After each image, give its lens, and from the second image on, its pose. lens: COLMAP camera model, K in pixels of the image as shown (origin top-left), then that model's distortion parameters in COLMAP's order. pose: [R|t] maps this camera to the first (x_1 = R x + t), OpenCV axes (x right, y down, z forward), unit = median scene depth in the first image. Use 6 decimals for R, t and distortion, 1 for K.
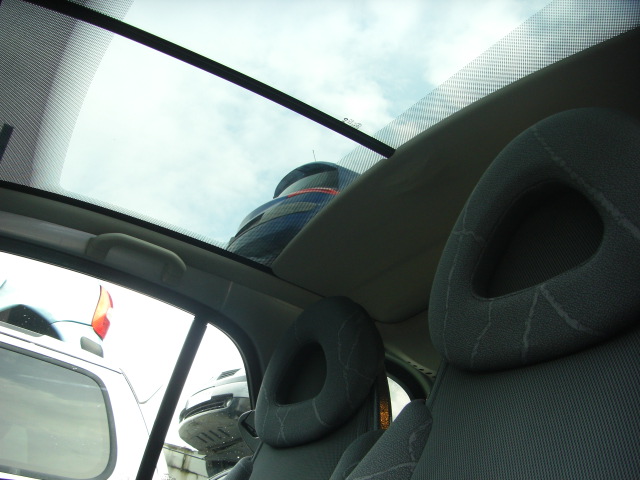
lens RADIAL K [[714.0, 0, 316.9], [0, 714.0, 271.6], [0, 0, 1]] dist [-0.123337, 0.064665]
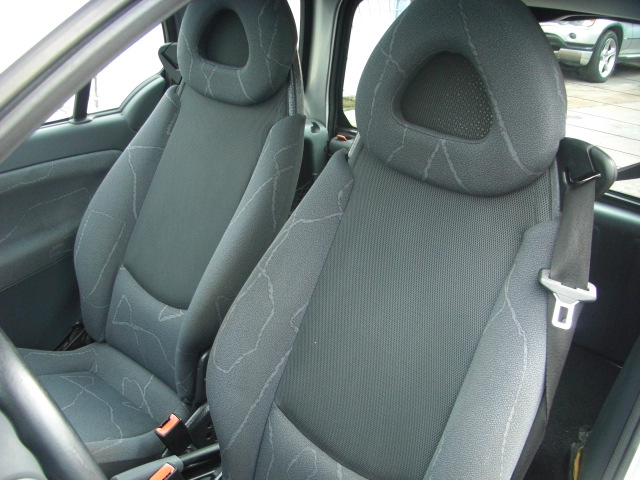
lens RADIAL K [[714.0, 0, 316.9], [0, 714.0, 271.6], [0, 0, 1]] dist [-0.123337, 0.064665]
pose [[0.975291, -0.112579, 0.190087, -0.214296], [-0.068047, 0.665509, 0.743281, -0.757494], [-0.210182, -0.737851, 0.641404, -0.079820]]
